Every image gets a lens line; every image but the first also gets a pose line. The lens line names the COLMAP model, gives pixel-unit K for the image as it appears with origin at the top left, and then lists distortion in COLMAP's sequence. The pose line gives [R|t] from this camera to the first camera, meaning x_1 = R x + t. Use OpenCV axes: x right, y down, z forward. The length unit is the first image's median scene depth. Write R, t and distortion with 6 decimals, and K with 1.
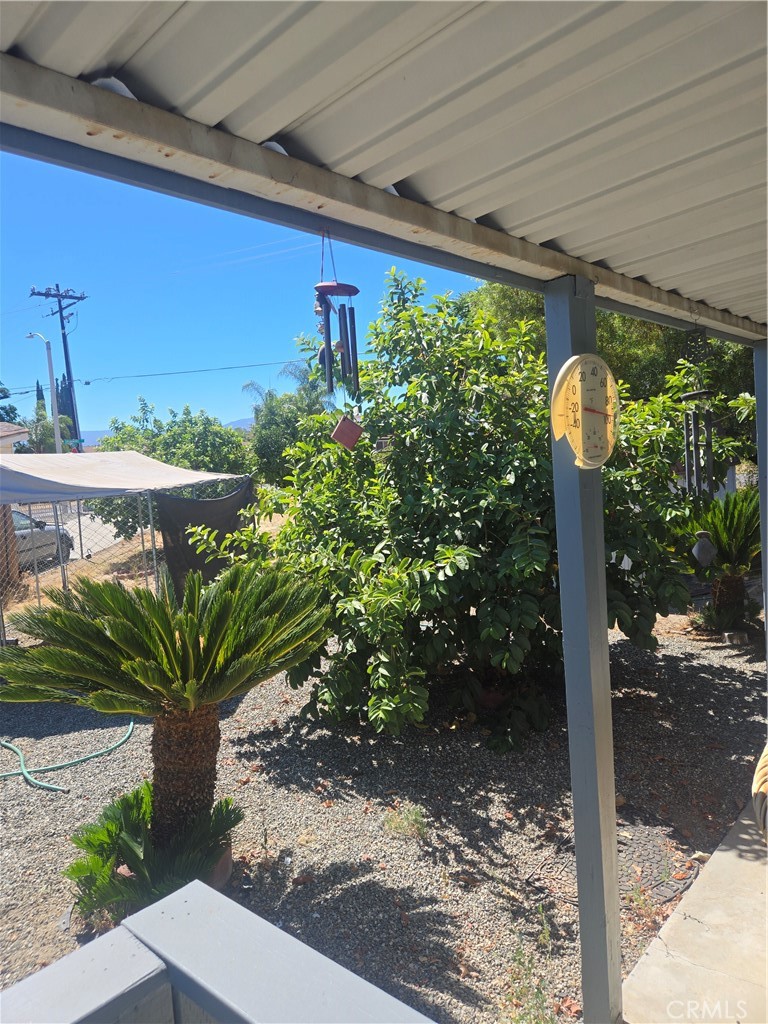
lens RADIAL K [[680.3, 0, 383.1], [0, 680.3, 506.8], [0, 0, 1]] dist [0.007357, 0.000041]
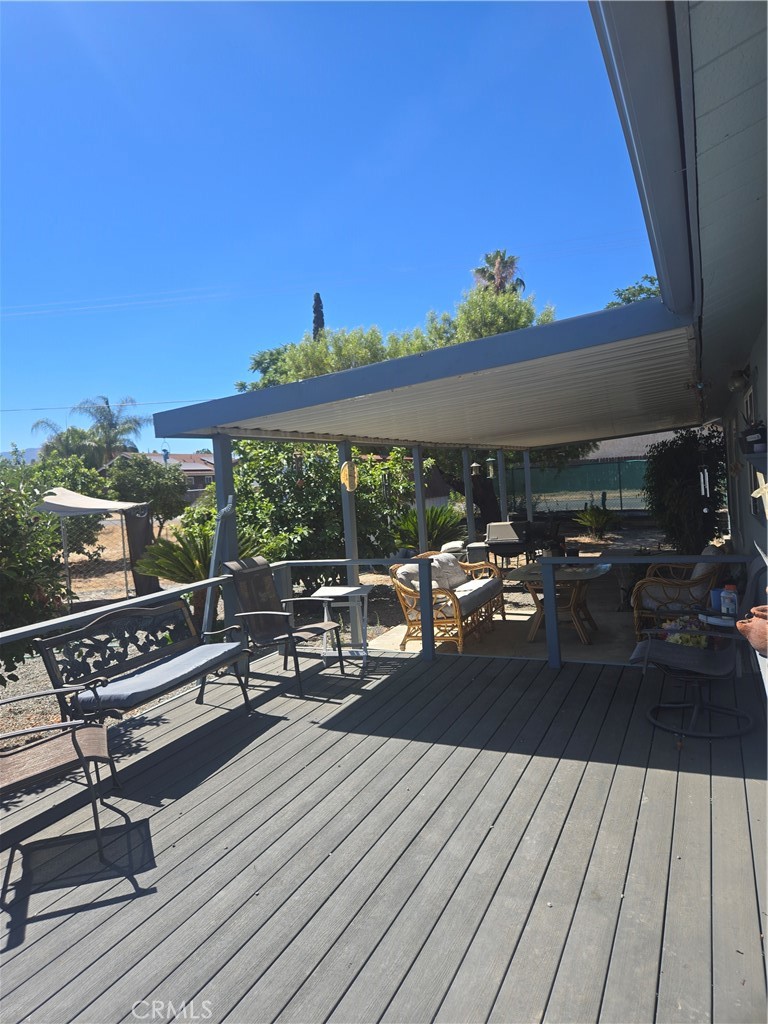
lens RADIAL K [[680.3, 0, 383.0], [0, 680.3, 510.6], [0, 0, 1]] dist [0.007357, 0.000041]
pose [[0.954301, -0.006898, 0.298767, -0.317940], [0.021829, 0.998672, -0.046669, 0.113127], [-0.298048, 0.051058, 0.953184, -1.282066]]
